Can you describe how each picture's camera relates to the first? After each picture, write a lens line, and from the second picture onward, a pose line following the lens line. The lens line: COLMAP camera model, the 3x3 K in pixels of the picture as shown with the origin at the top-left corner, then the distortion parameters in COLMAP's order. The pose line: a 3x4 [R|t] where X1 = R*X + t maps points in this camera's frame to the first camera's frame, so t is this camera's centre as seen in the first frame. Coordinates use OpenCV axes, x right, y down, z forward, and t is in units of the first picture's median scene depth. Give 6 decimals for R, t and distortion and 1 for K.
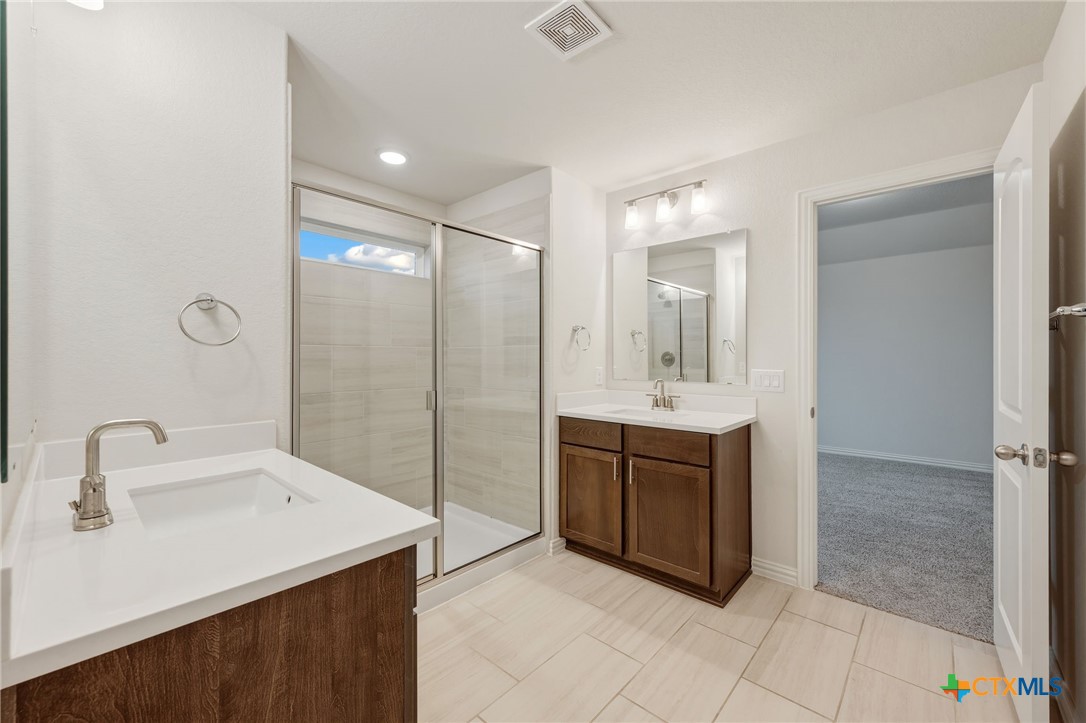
lens RADIAL K [[429.9, 0, 543.0], [0, 429.9, 361.5], [0, 0, 1]] dist [-0.000495, -0.000010]
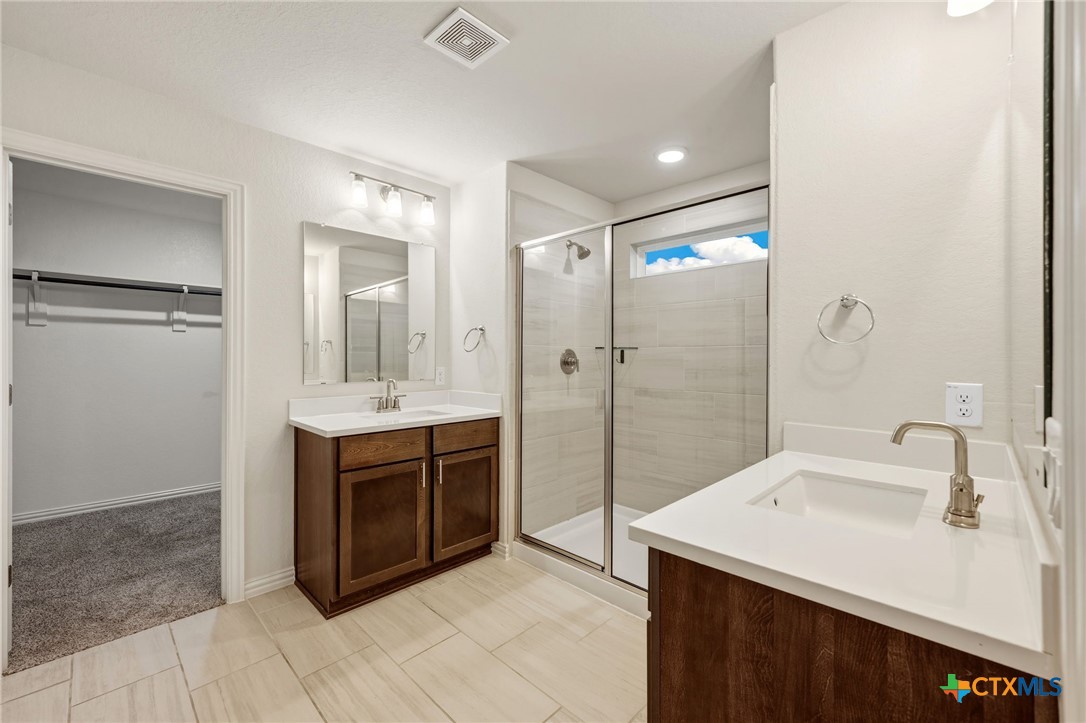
lens RADIAL K [[447.6, 0, 522.6], [0, 447.6, 362.1], [0, 0, 1]] dist [0.000065, 0.000133]
pose [[0.077686, 0.000040, 0.996978, -0.734649], [-0.000656, 1.000000, 0.000011, 0.002729], [-0.996978, -0.000654, 0.077686, 0.661809]]
